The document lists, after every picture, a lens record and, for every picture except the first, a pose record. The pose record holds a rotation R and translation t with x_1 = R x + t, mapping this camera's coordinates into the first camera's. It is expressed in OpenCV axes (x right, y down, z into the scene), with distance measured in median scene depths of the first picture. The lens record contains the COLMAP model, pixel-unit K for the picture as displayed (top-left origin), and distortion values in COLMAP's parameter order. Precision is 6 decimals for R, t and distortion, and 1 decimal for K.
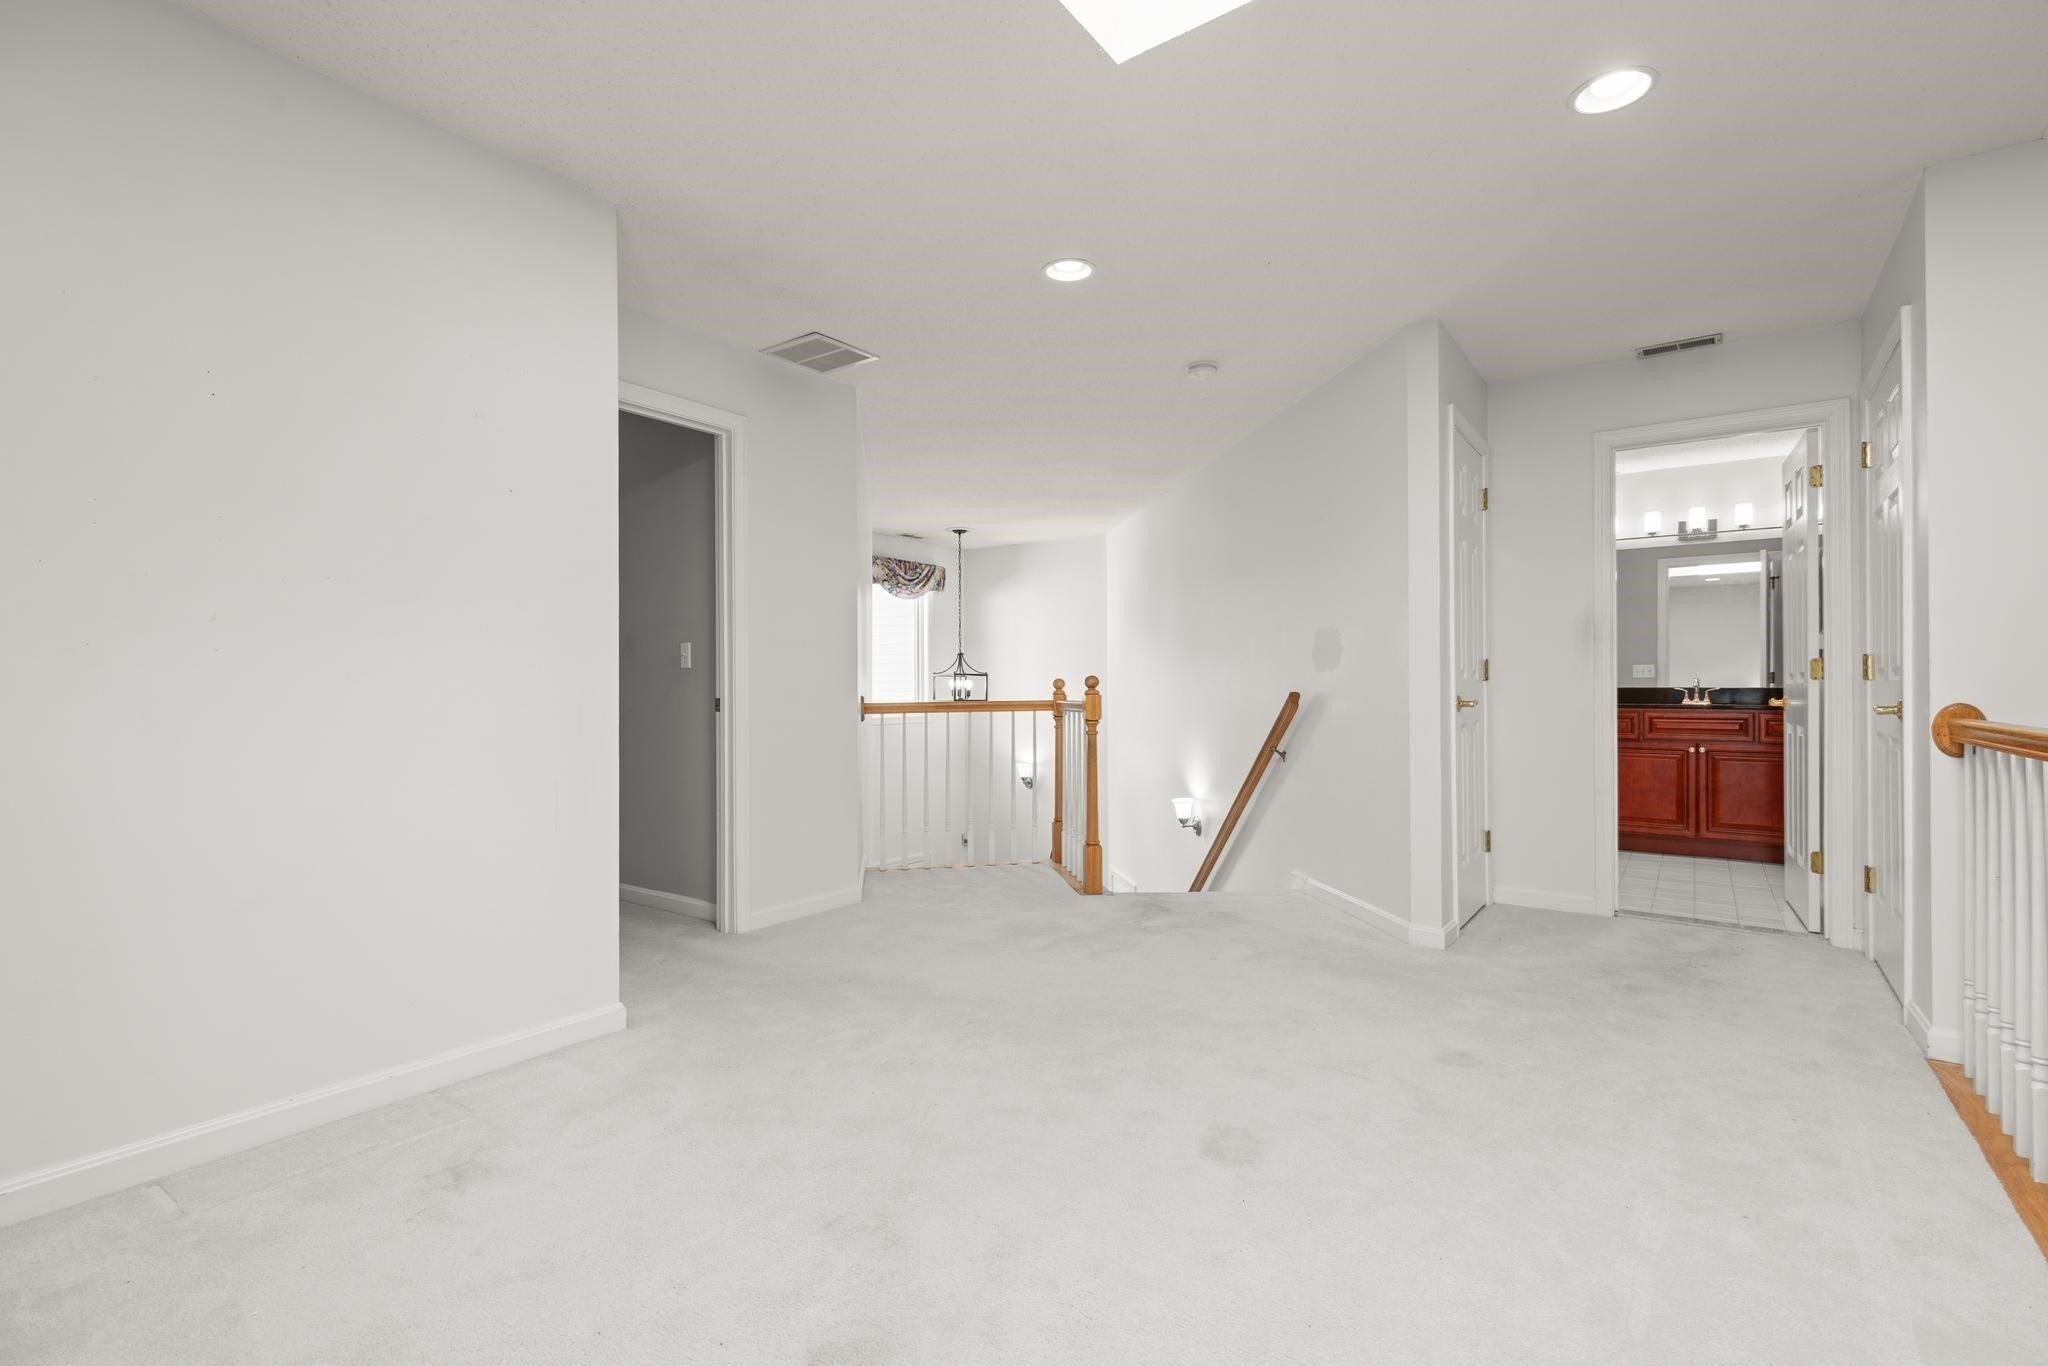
lens RADIAL K [[946.7, 0, 1001.9], [0, 946.7, 683.7], [0, 0, 1]] dist [0.005672, -0.000005]
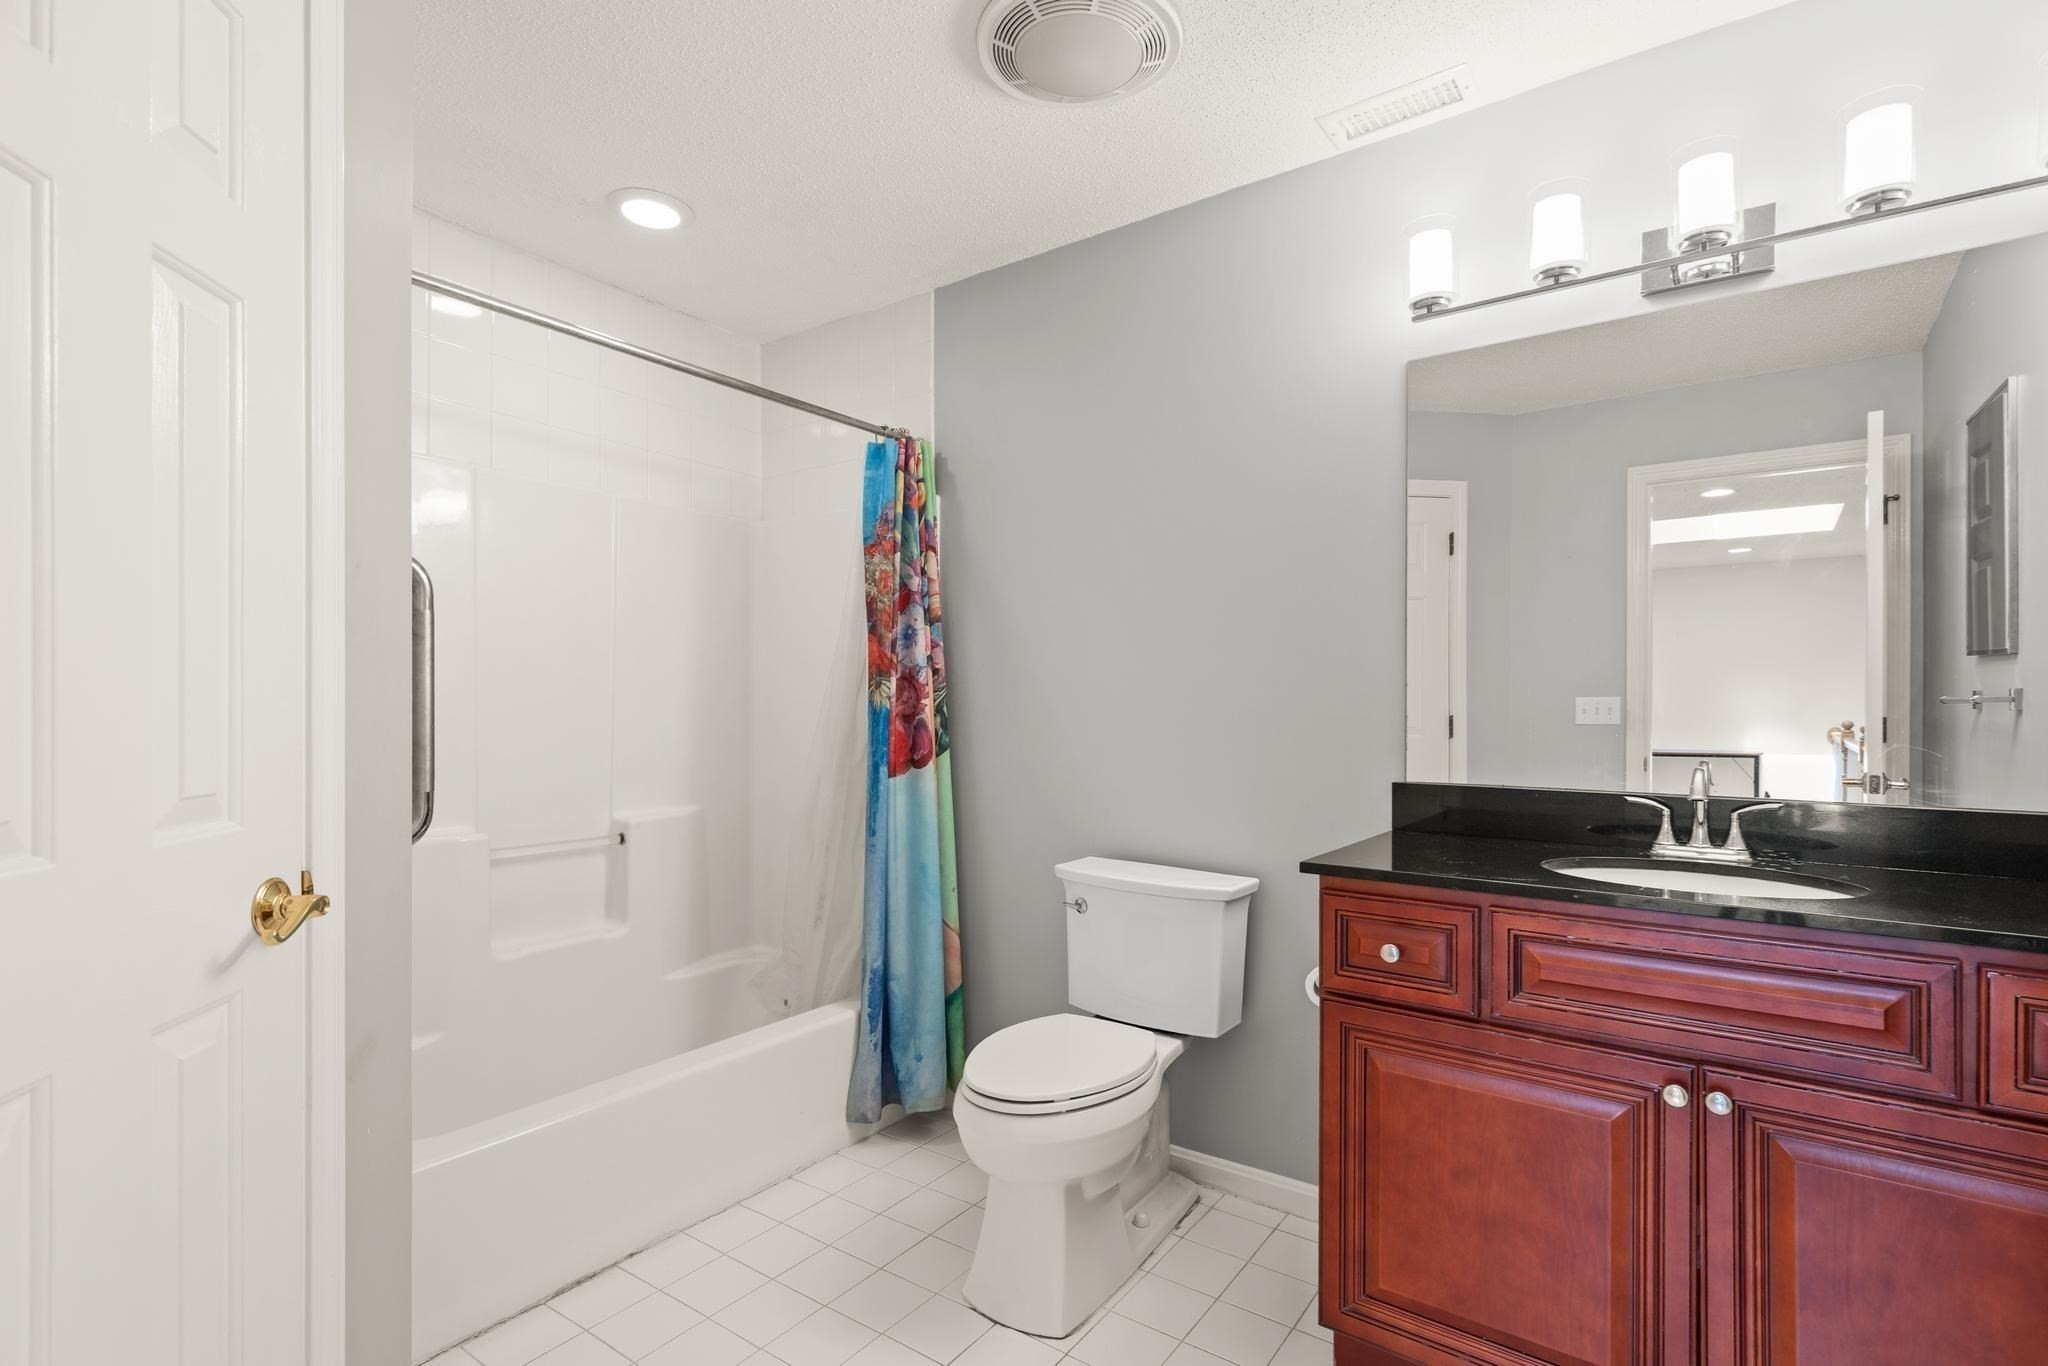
lens RADIAL K [[946.7, 0, 1044.2], [0, 946.7, 690.9], [0, 0, 1]] dist [0.005672, -0.000005]
pose [[0.999827, 0.008047, 0.016794, 0.554466], [-0.007981, 0.999960, -0.003964, -0.026892], [-0.016826, 0.003830, 0.999851, 0.751855]]
